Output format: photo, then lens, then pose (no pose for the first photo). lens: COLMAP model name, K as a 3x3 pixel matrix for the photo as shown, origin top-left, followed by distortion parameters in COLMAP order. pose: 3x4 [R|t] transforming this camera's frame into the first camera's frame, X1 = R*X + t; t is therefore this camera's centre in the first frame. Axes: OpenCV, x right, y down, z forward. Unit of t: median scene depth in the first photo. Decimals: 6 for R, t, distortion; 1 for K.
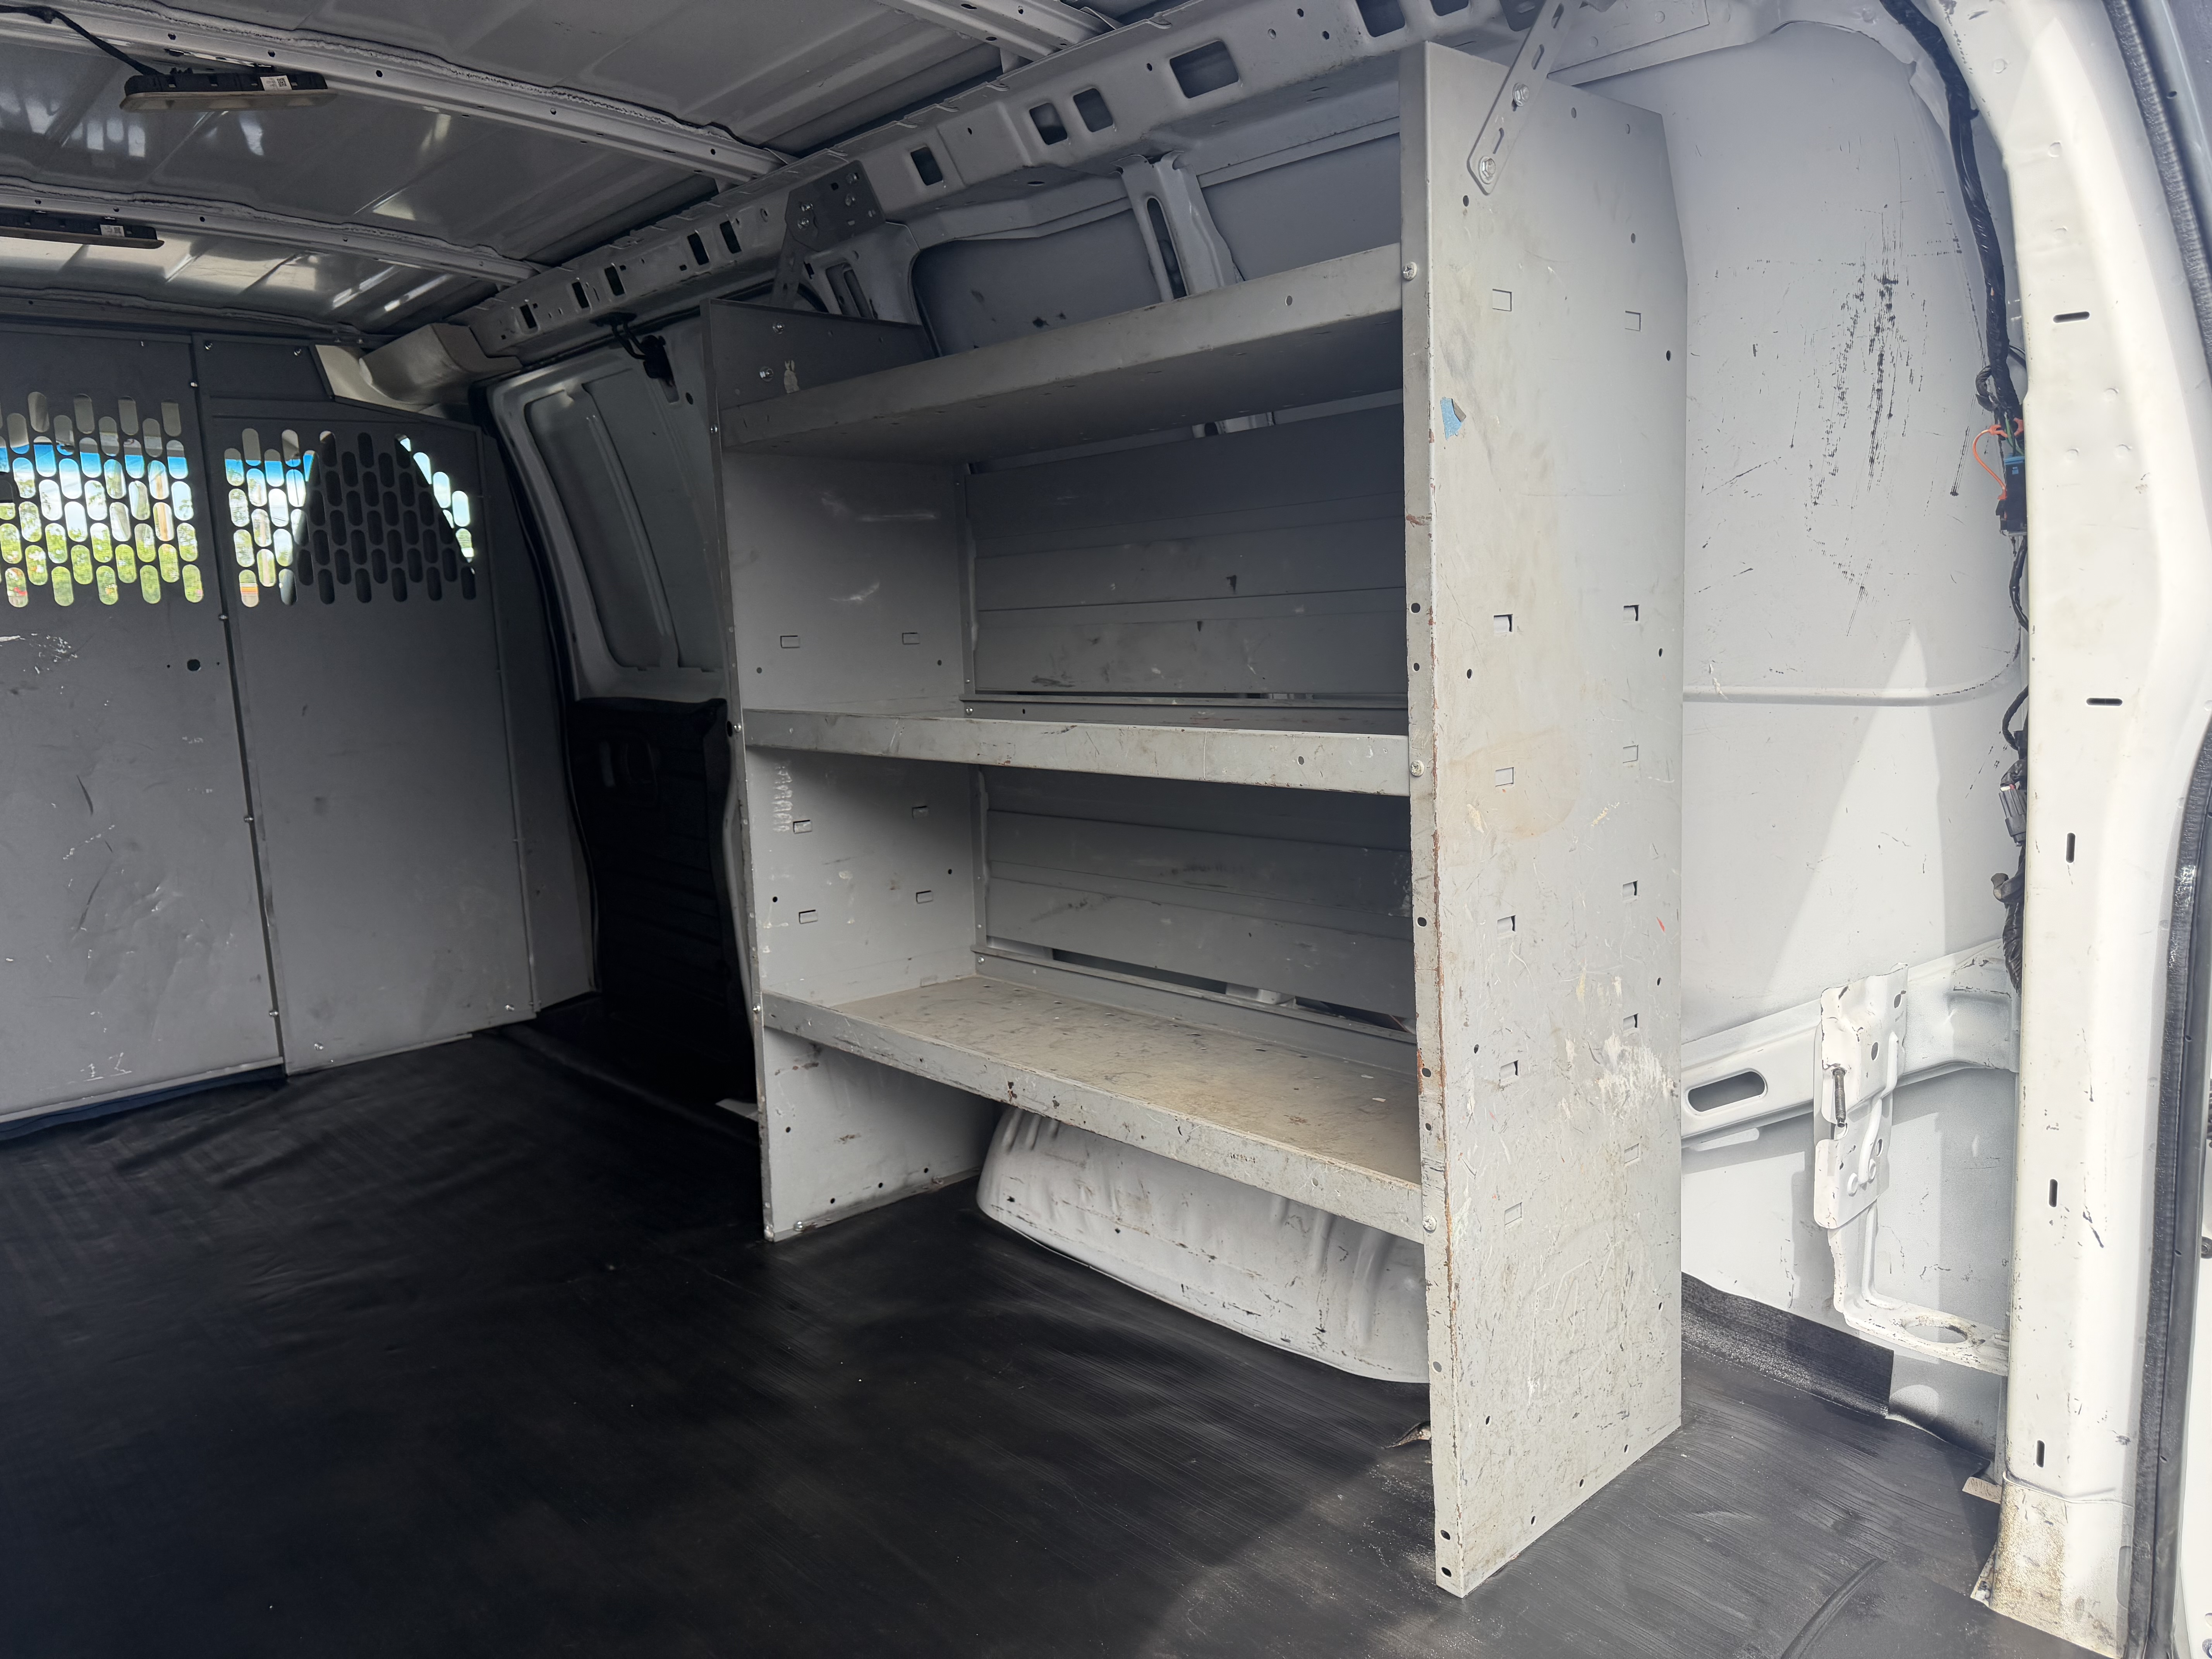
lens RADIAL K [[1569.1, 0, 1106.0], [0, 1569.1, 829.5], [0, 0, 1]] dist [0.073319, -0.104934]
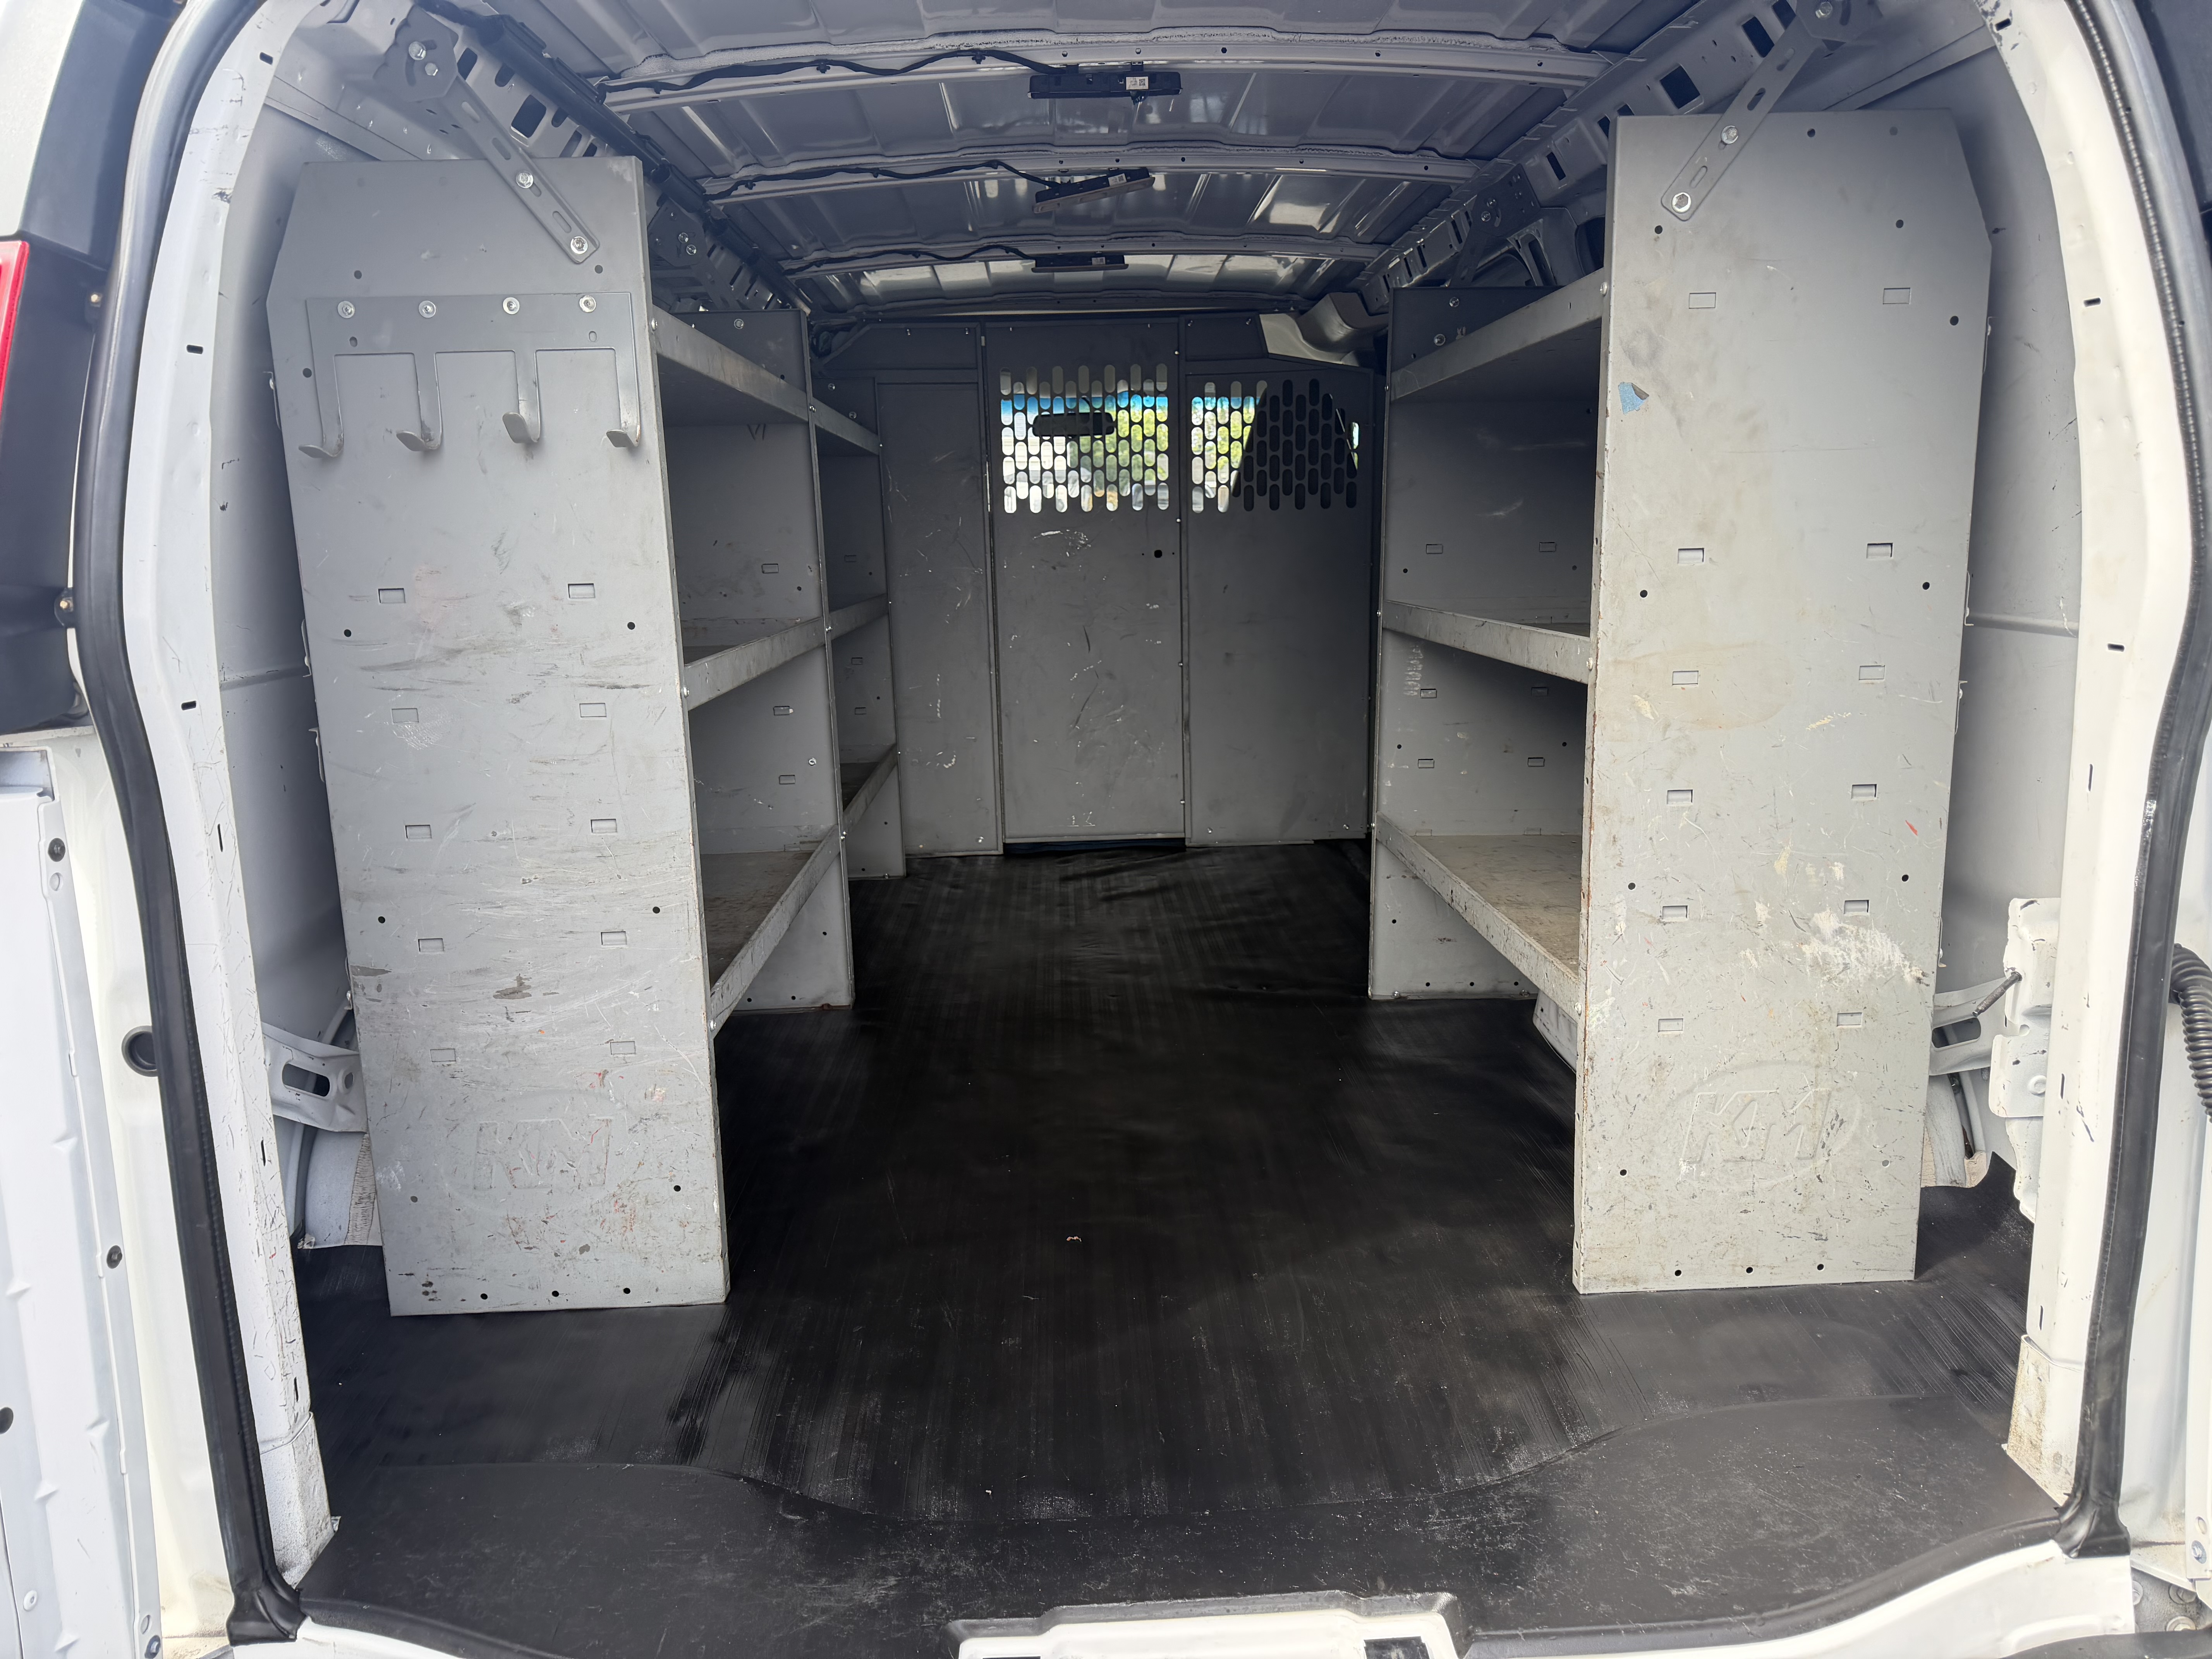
lens RADIAL K [[1609.2, 0, 1106.0], [0, 1609.2, 829.5], [0, 0, 1]] dist [0.046490, -0.085573]
pose [[0.751723, 0.142191, -0.643968, 0.683287], [-0.100383, 0.989772, 0.101366, 0.001779], [0.651794, -0.011556, 0.758308, -0.260059]]
